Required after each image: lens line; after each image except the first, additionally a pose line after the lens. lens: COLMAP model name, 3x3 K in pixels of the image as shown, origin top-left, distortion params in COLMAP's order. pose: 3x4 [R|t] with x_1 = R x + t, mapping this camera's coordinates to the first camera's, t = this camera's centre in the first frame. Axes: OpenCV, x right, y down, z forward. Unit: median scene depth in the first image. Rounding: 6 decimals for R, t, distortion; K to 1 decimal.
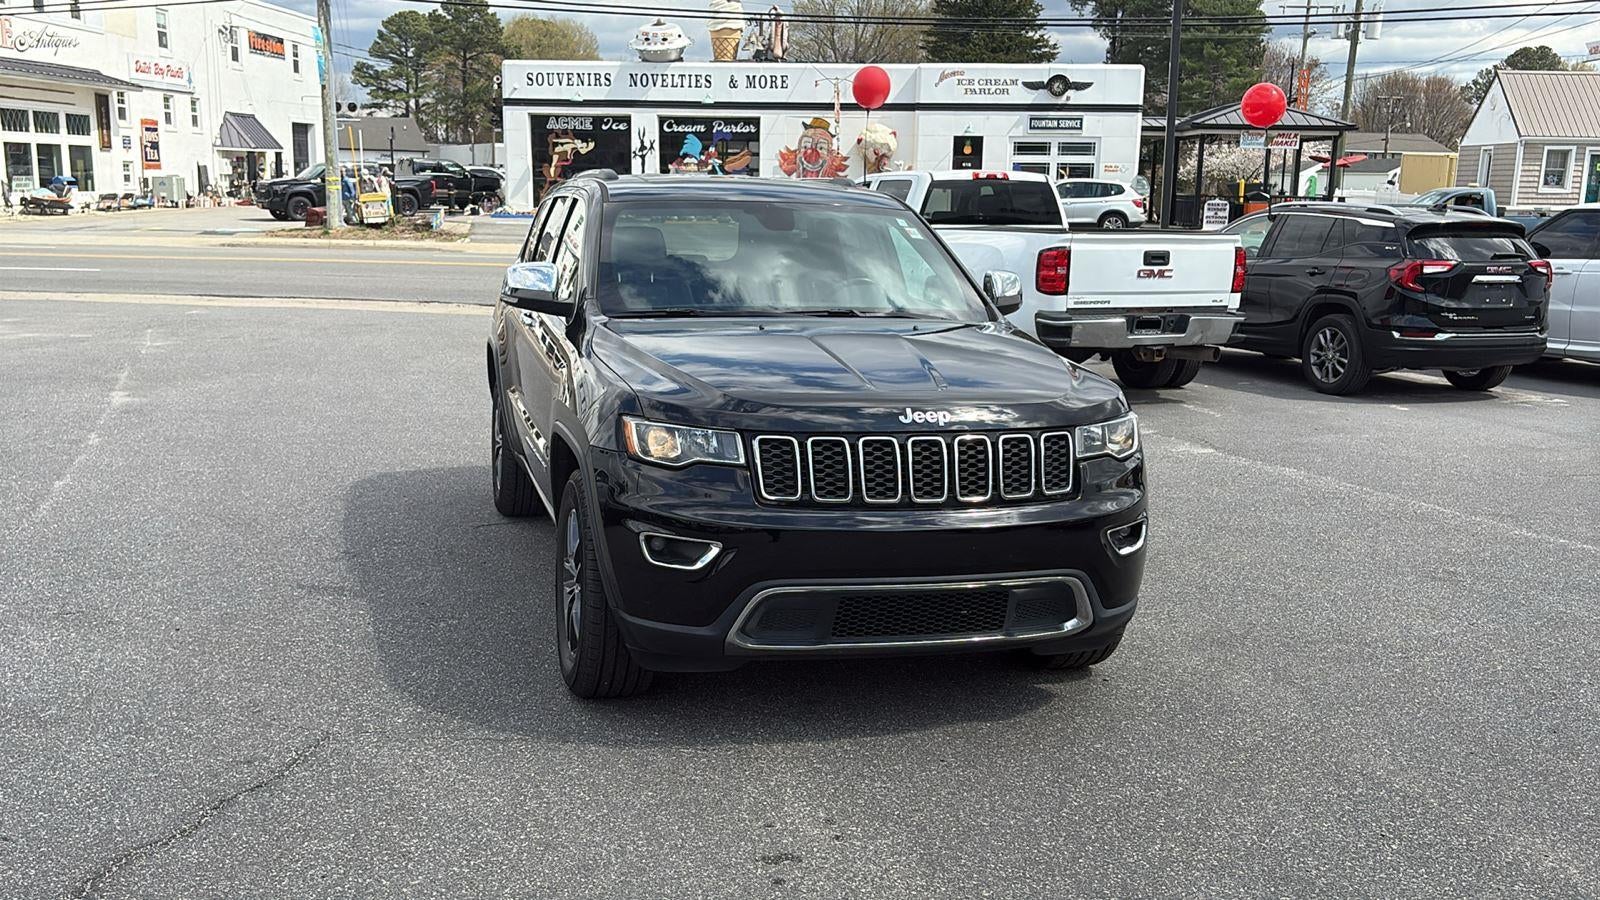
lens RADIAL K [[1493.3, 0, 772.2], [0, 1493.3, 466.1], [0, 0, 1]] dist [0.036966, 0.000000]
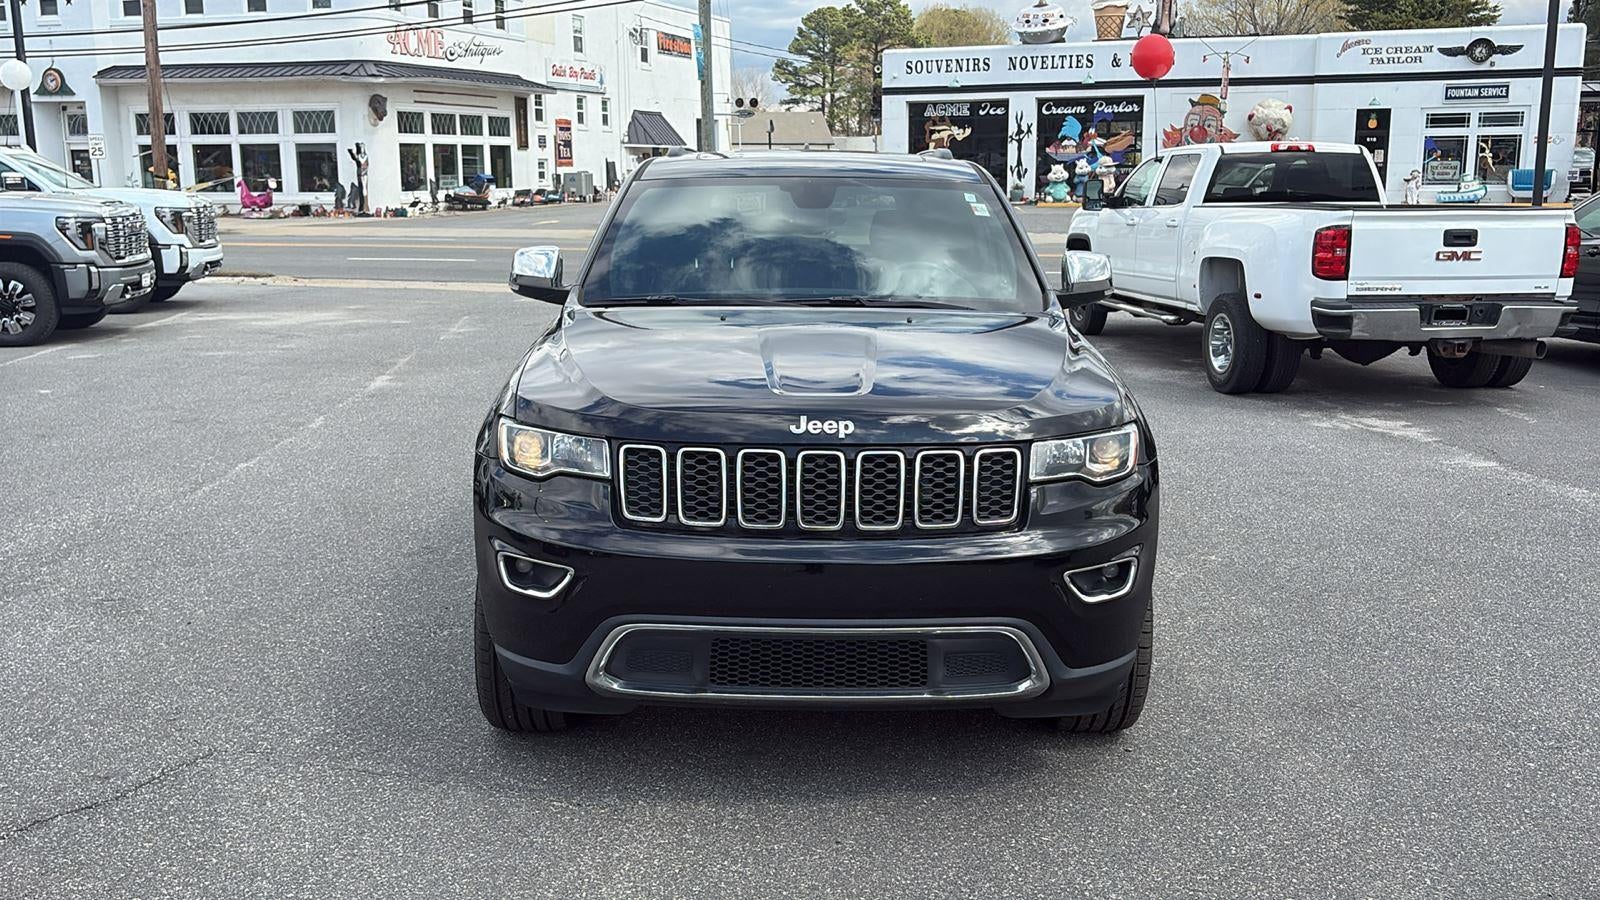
lens RADIAL K [[1489.7, 0, 808.4], [0, 1489.7, 455.0], [0, 0, 1]] dist [0.032236, 0.000000]
pose [[0.968663, 0.027340, -0.246869, 0.027659], [-0.027054, 0.999624, 0.004552, -0.001931], [0.246900, 0.002270, 0.969038, 0.017990]]
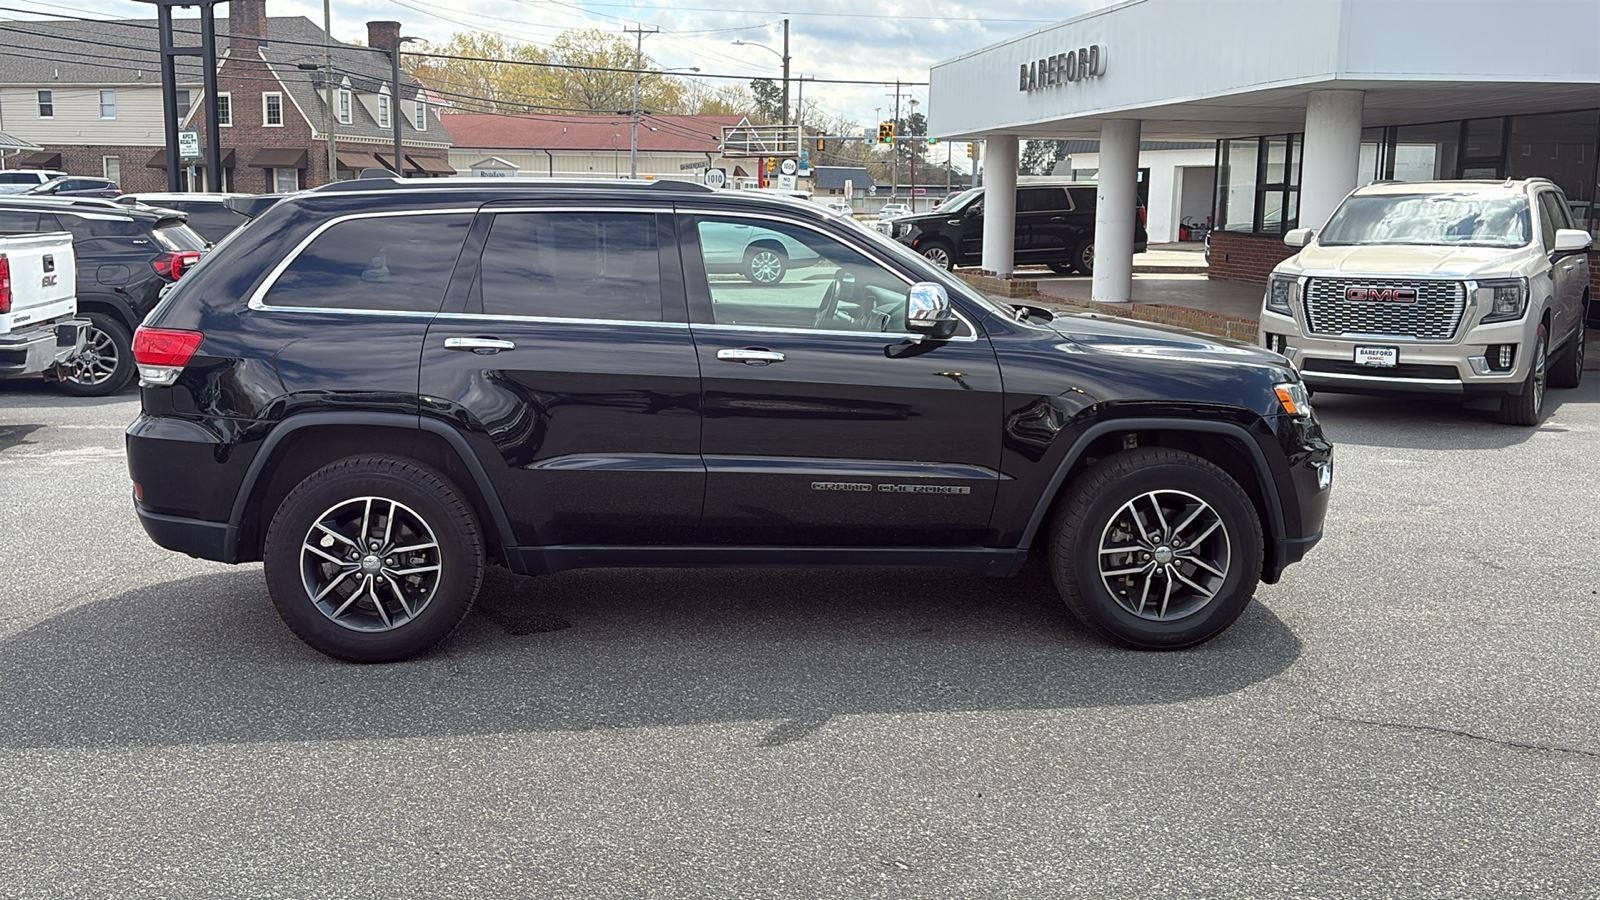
lens RADIAL K [[1489.7, 0, 751.3], [0, 1489.7, 434.4], [0, 0, 1]] dist [0.032236, 0.000000]
pose [[0.196211, -0.166372, 0.966344, -0.131942], [0.171189, 0.976178, 0.133306, -0.022301], [-0.965503, 0.139271, 0.220018, 0.108788]]
